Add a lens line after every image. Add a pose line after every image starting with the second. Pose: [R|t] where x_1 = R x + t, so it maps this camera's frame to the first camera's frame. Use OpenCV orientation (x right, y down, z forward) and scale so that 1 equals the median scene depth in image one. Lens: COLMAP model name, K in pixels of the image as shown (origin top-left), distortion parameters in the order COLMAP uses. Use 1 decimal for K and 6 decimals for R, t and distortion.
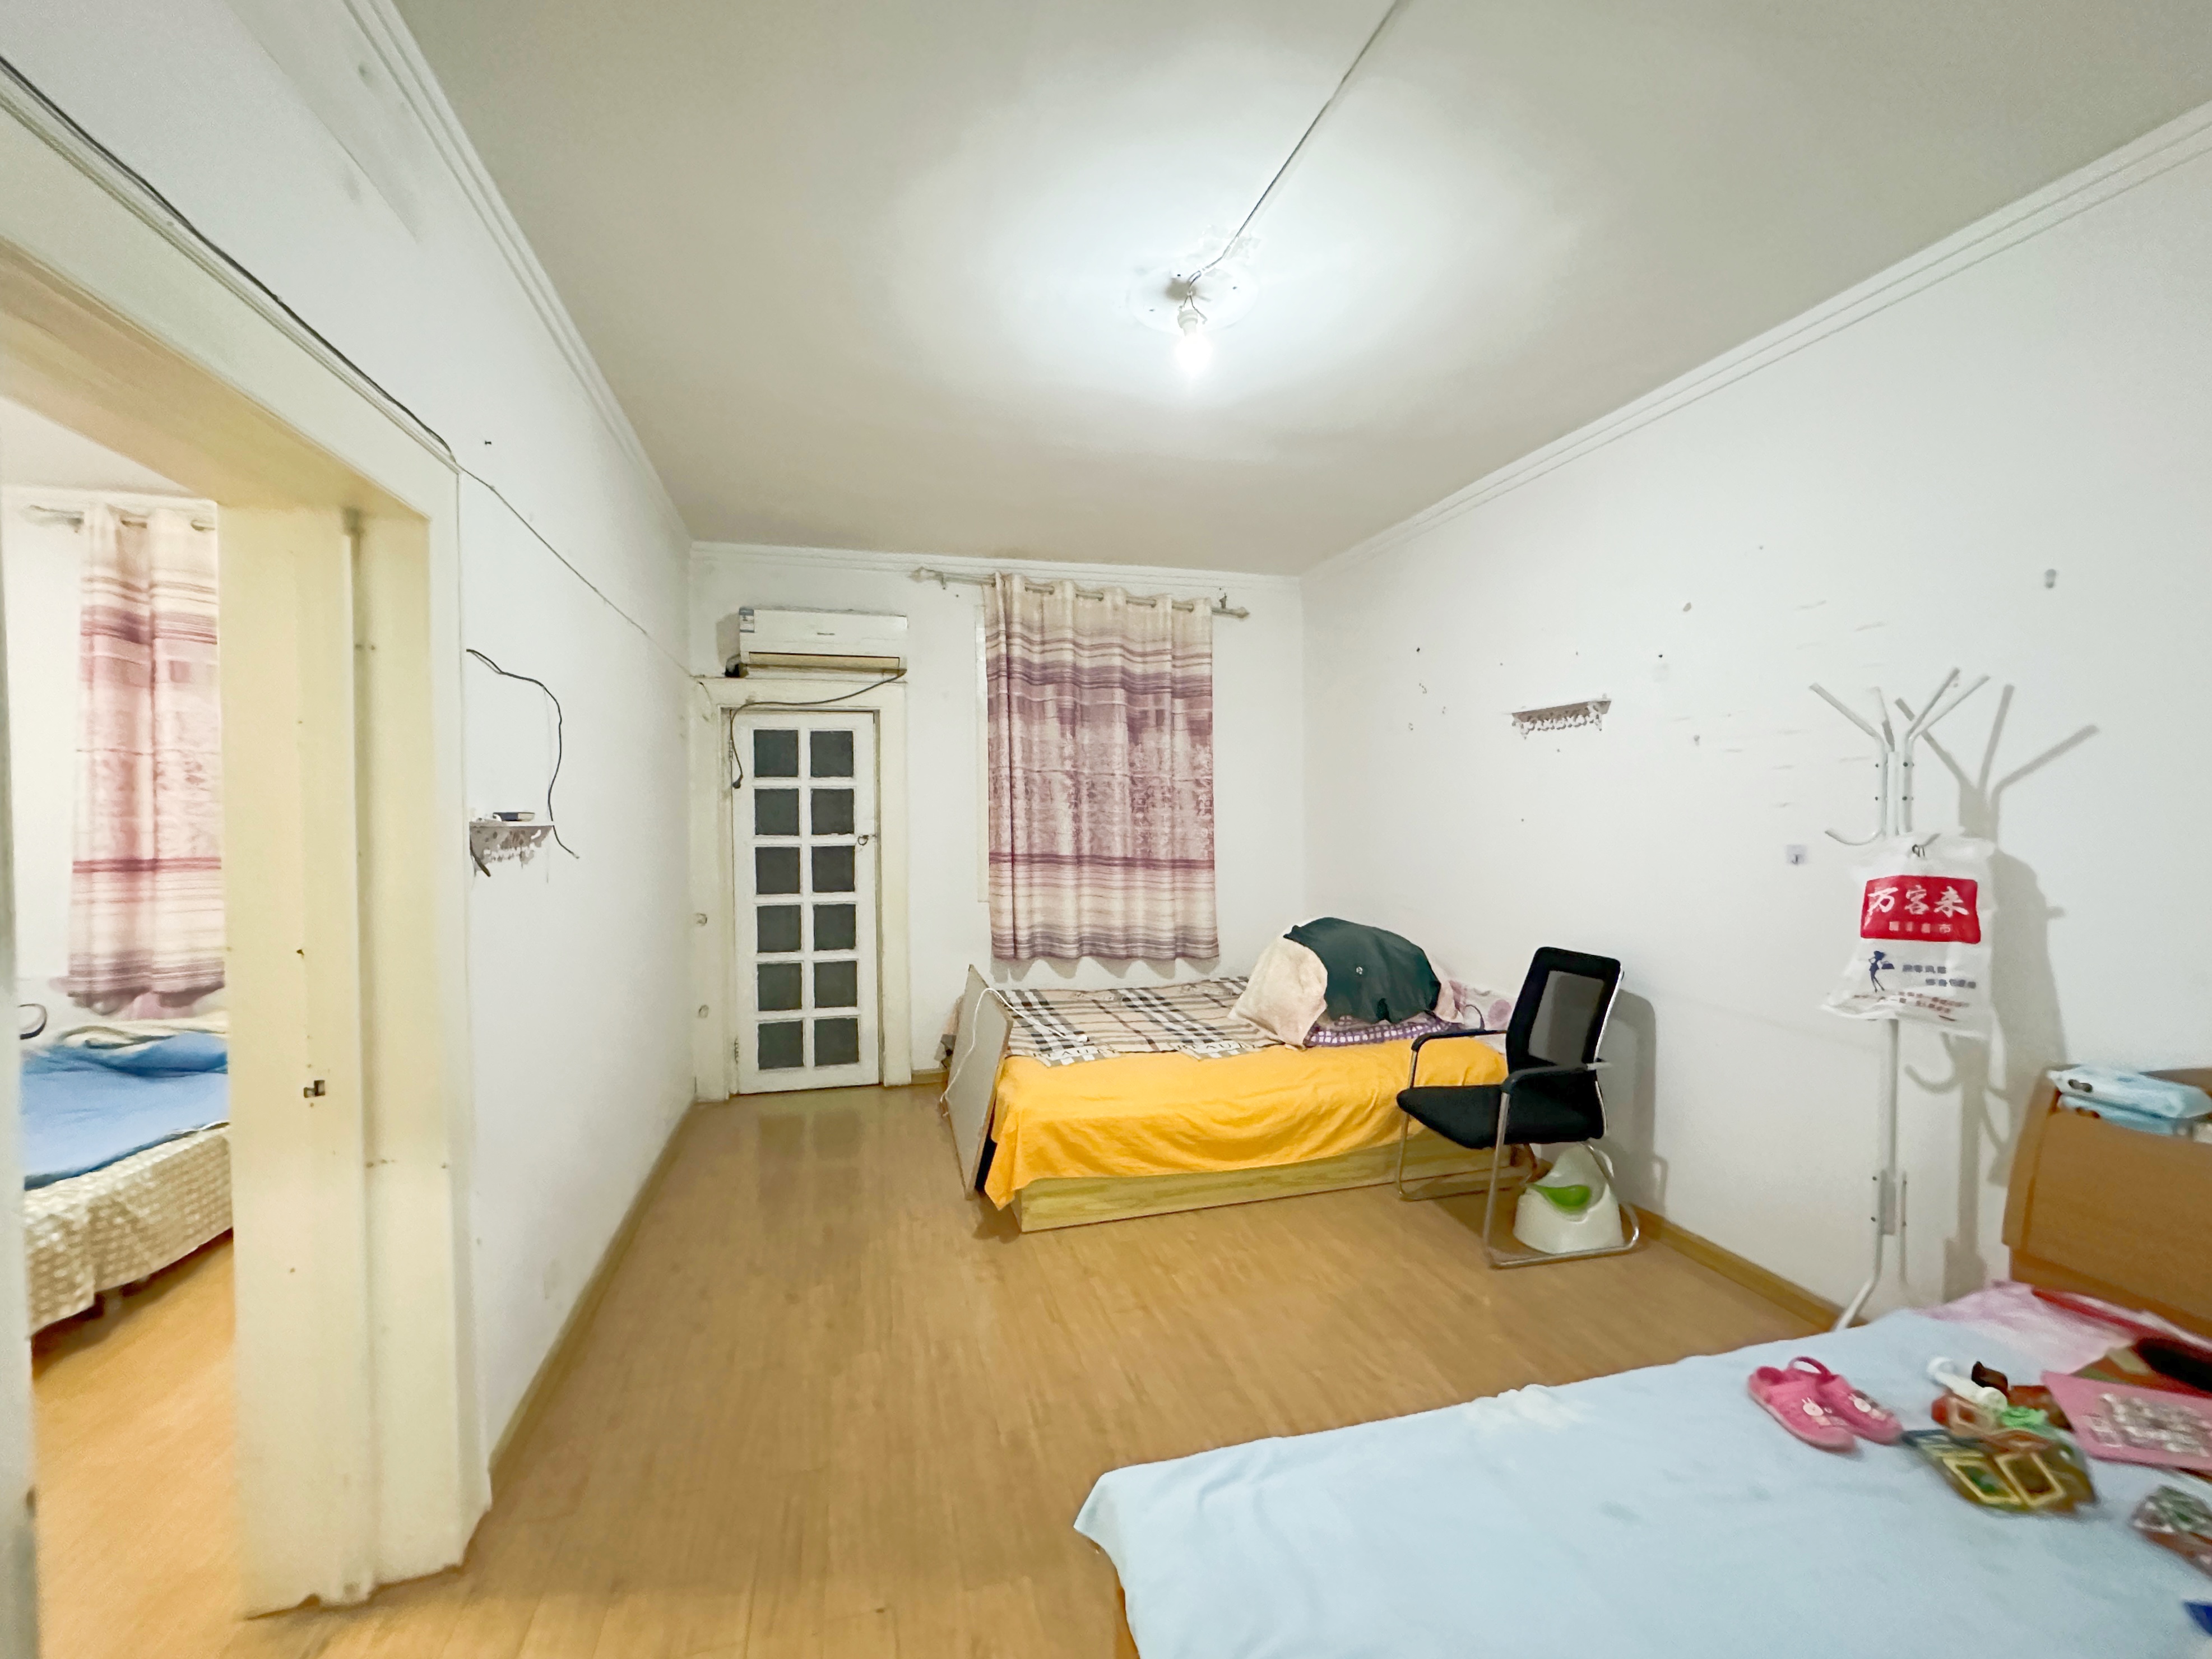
lens RADIAL K [[889.4, 0, 1116.3], [0, 889.4, 822.1], [0, 0, 1]] dist [0.001708, -0.000065]
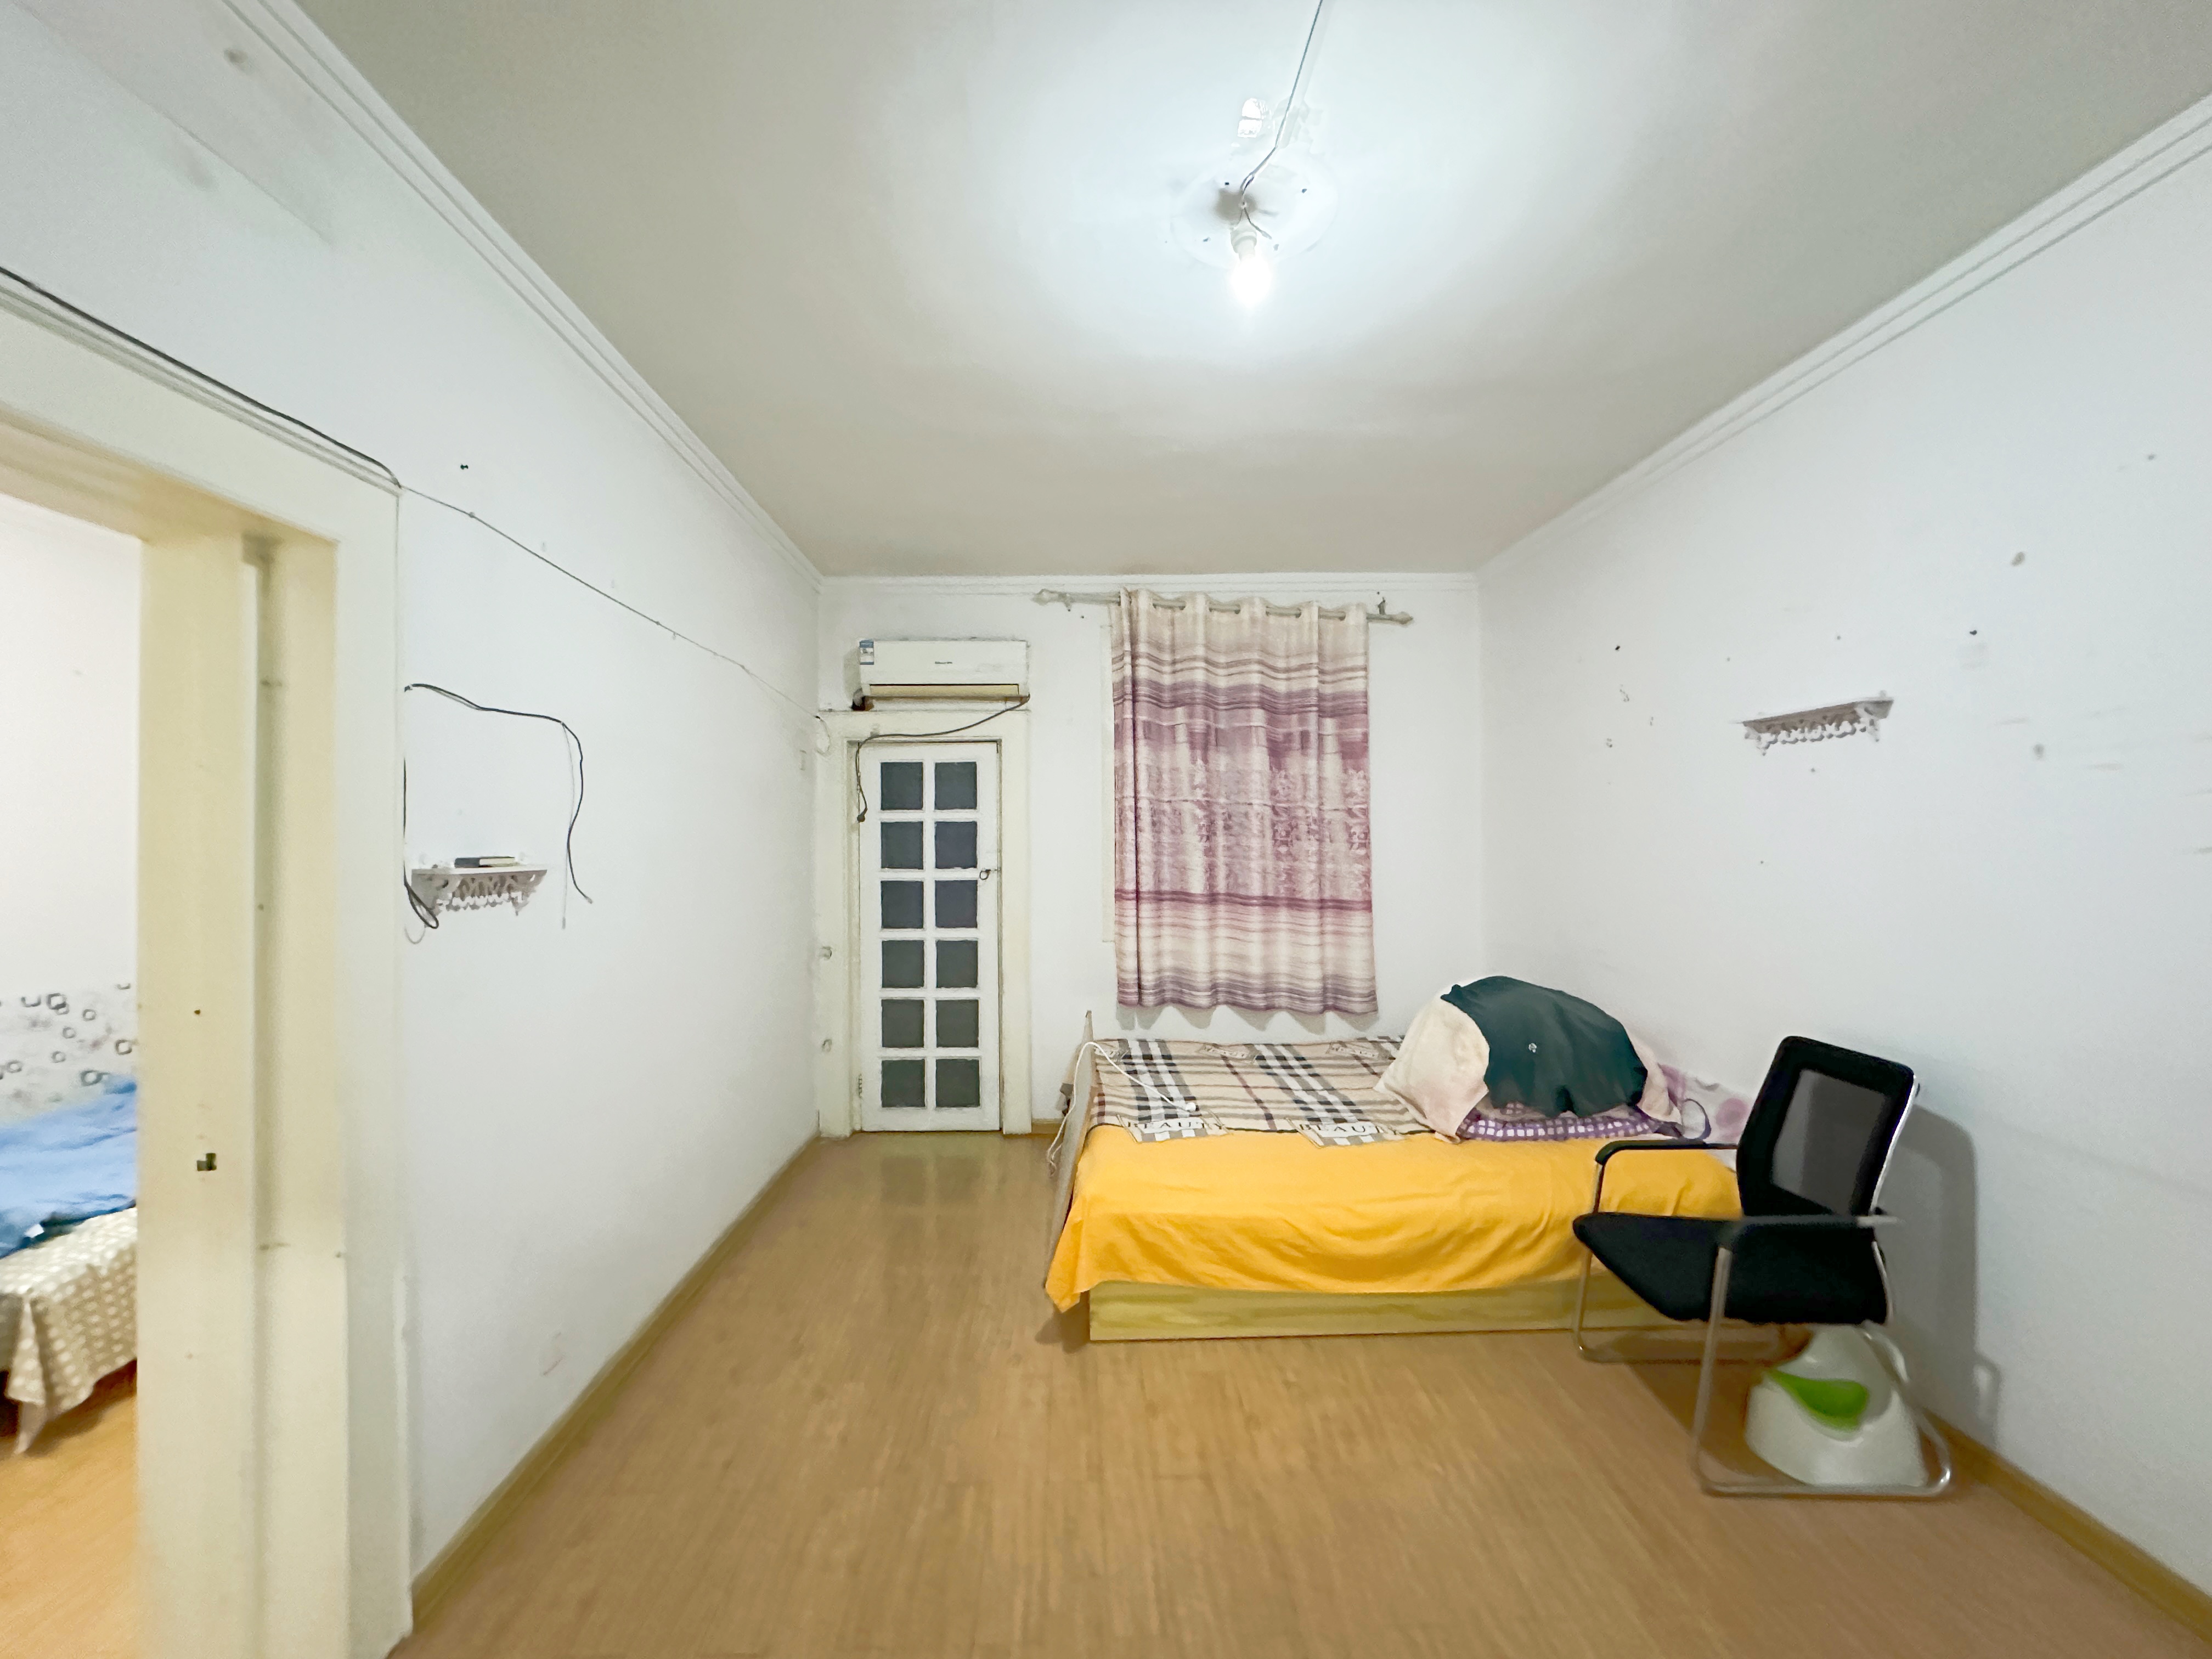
lens RADIAL K [[889.4, 0, 1096.7], [0, 889.4, 825.9], [0, 0, 1]] dist [0.001708, -0.000065]
pose [[0.971136, -0.002436, -0.238514, 0.065068], [-0.003694, 0.999674, -0.025252, -0.008762], [0.238498, 0.025405, 0.970811, 0.095248]]
